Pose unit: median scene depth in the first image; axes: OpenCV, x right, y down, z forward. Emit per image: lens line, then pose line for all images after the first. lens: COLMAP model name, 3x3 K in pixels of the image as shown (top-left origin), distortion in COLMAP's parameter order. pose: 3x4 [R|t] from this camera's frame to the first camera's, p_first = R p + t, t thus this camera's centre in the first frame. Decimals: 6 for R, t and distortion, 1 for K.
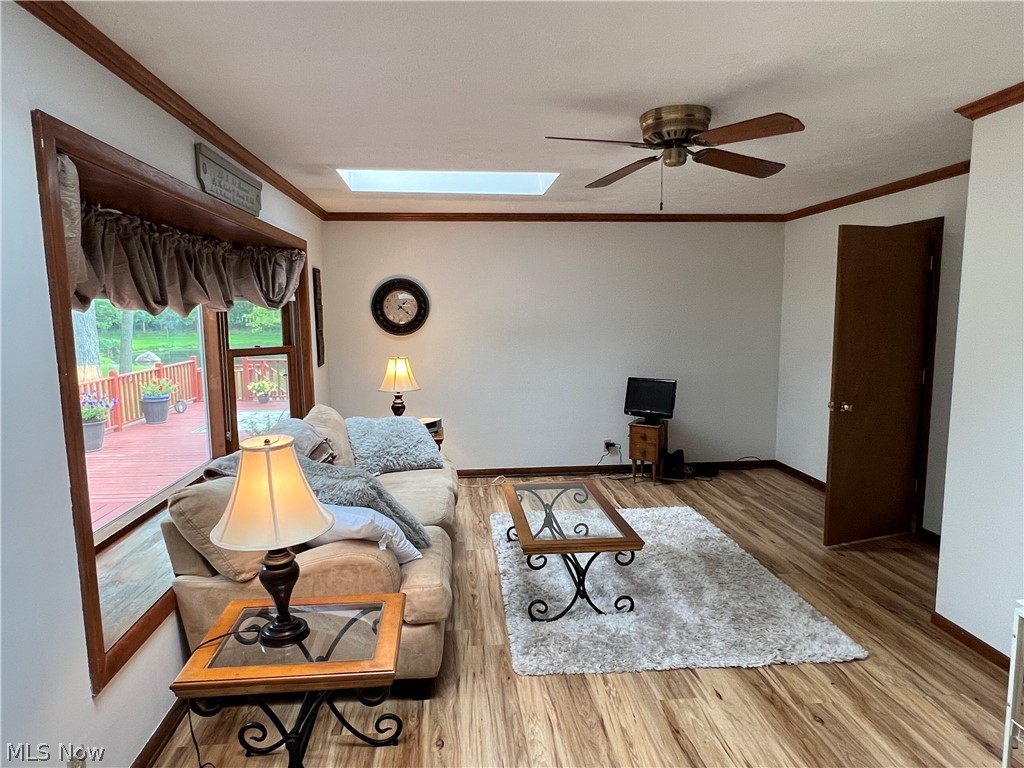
lens RADIAL K [[633.9, 0, 512.4], [0, 633.9, 384.5], [0, 0, 1]] dist [-0.000266, 0.000505]
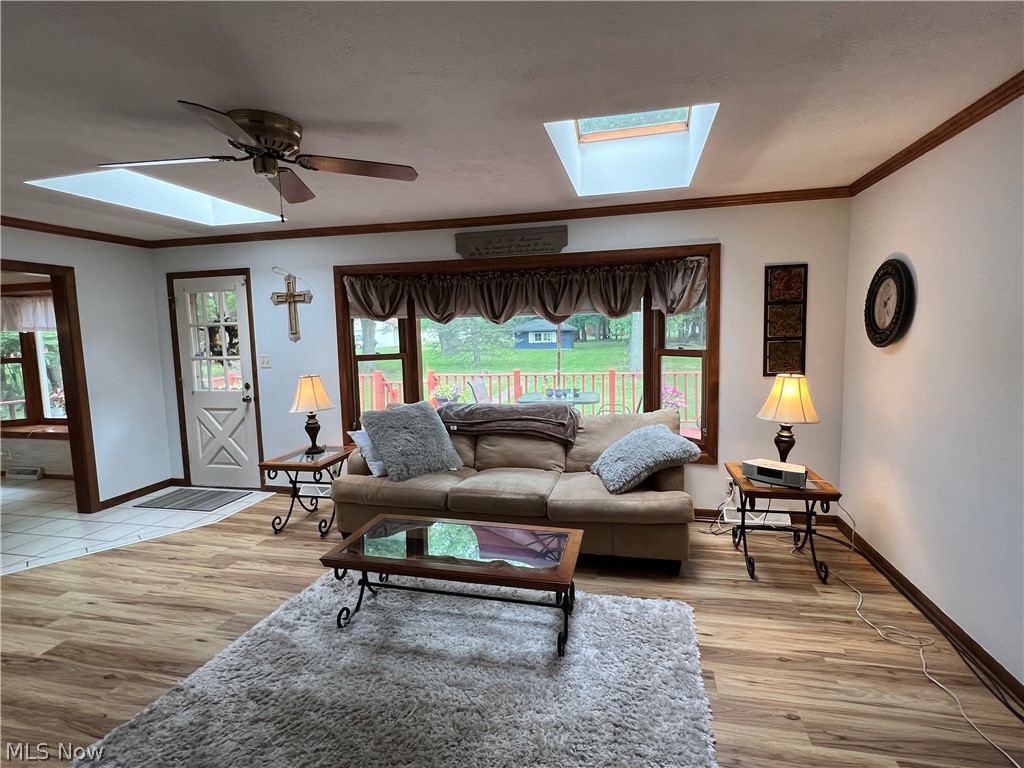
lens RADIAL K [[510.6, 0, 513.7], [0, 510.6, 386.7], [0, 0, 1]] dist [0.001350, -0.000440]
pose [[-0.316008, 0.112264, -0.942091, 1.003303], [-0.081020, 0.986154, 0.144691, -0.186077], [0.945291, 0.122052, -0.302537, 1.796057]]
